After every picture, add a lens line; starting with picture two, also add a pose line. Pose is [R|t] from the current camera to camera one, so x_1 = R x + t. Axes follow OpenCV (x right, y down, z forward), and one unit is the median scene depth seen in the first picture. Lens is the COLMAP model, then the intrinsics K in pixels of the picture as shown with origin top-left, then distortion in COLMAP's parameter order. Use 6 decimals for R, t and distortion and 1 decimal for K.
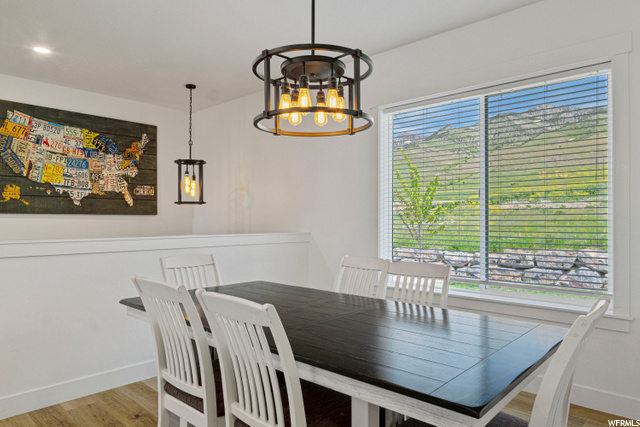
lens RADIAL K [[426.8, 0, 320.0], [0, 426.8, 213.5], [0, 0, 1]] dist [0.003898, 0.001459]
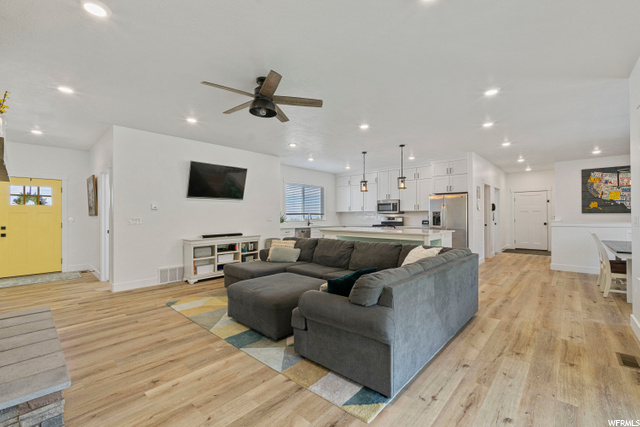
lens RADIAL K [[275.3, 0, 321.6], [0, 275.3, 212.9], [0, 0, 1]] dist [-0.002065, -0.000139]
pose [[0.016324, -0.011564, -0.999800, 0.793751], [0.016223, 0.999805, -0.011300, -0.009356], [0.999735, -0.016035, 0.016509, -0.572083]]
